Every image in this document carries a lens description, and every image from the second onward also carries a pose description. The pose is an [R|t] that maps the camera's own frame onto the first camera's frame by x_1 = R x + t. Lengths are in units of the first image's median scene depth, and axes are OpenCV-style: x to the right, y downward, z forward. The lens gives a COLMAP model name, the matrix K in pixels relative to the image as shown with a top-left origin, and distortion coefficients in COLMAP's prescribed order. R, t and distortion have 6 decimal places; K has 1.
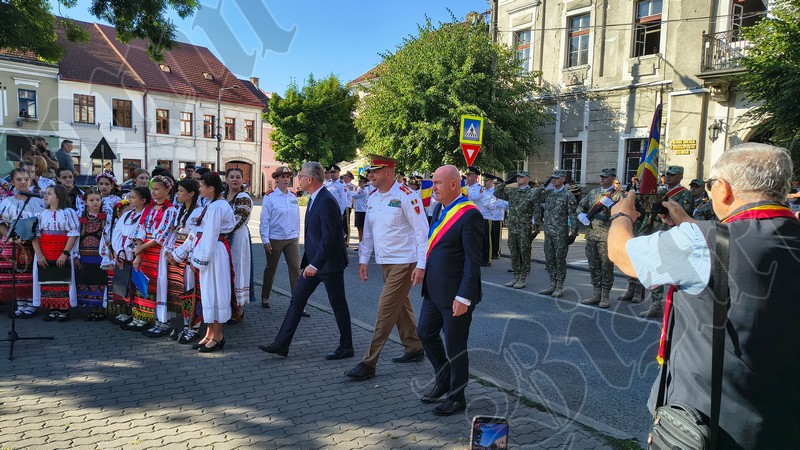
lens RADIAL K [[553.1, 0, 391.9], [0, 553.1, 234.6], [0, 0, 1]] dist [0.040316, -0.038421]
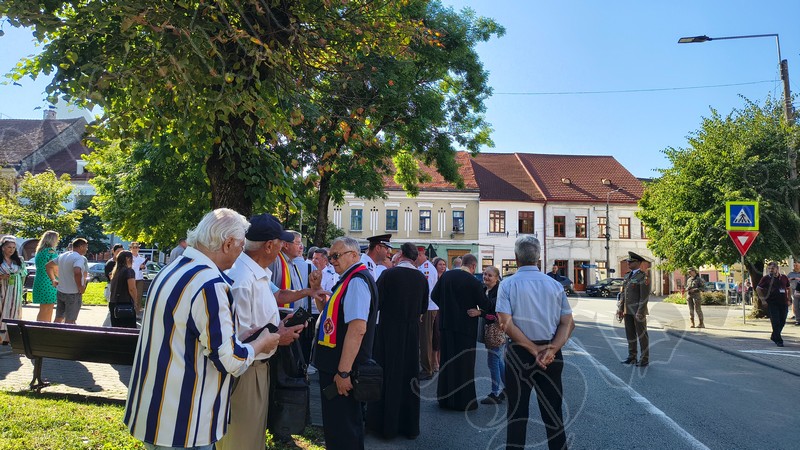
lens RADIAL K [[553.1, 0, 393.6], [0, 553.1, 217.0], [0, 0, 1]] dist [0.040316, -0.038421]
pose [[0.711439, -0.084287, -0.697675, 0.282176], [-0.064940, 0.980648, -0.184694, 0.020469], [0.699741, 0.176706, 0.692197, -0.056241]]
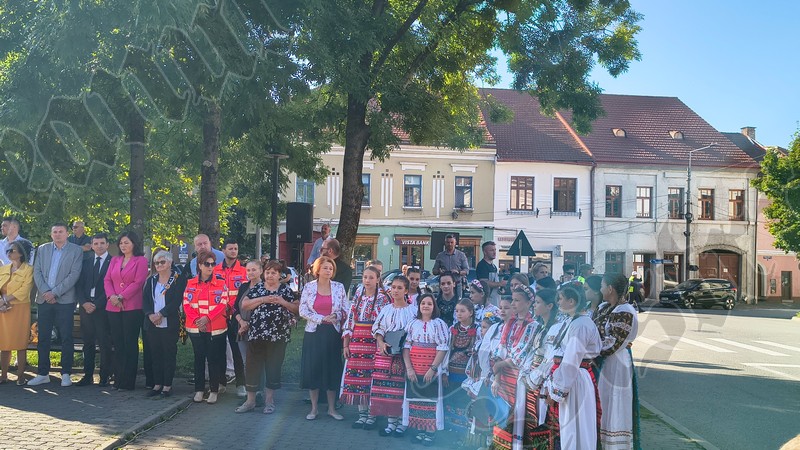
lens RADIAL K [[794.4, 0, 400.8], [0, 794.4, 231.7], [0, 0, 1]] dist [0.026640, 0.000000]
pose [[0.787890, -0.042695, -0.614334, 0.043130], [-0.052083, 0.989400, -0.135558, -0.002309], [0.613609, 0.138801, 0.777315, -0.016662]]
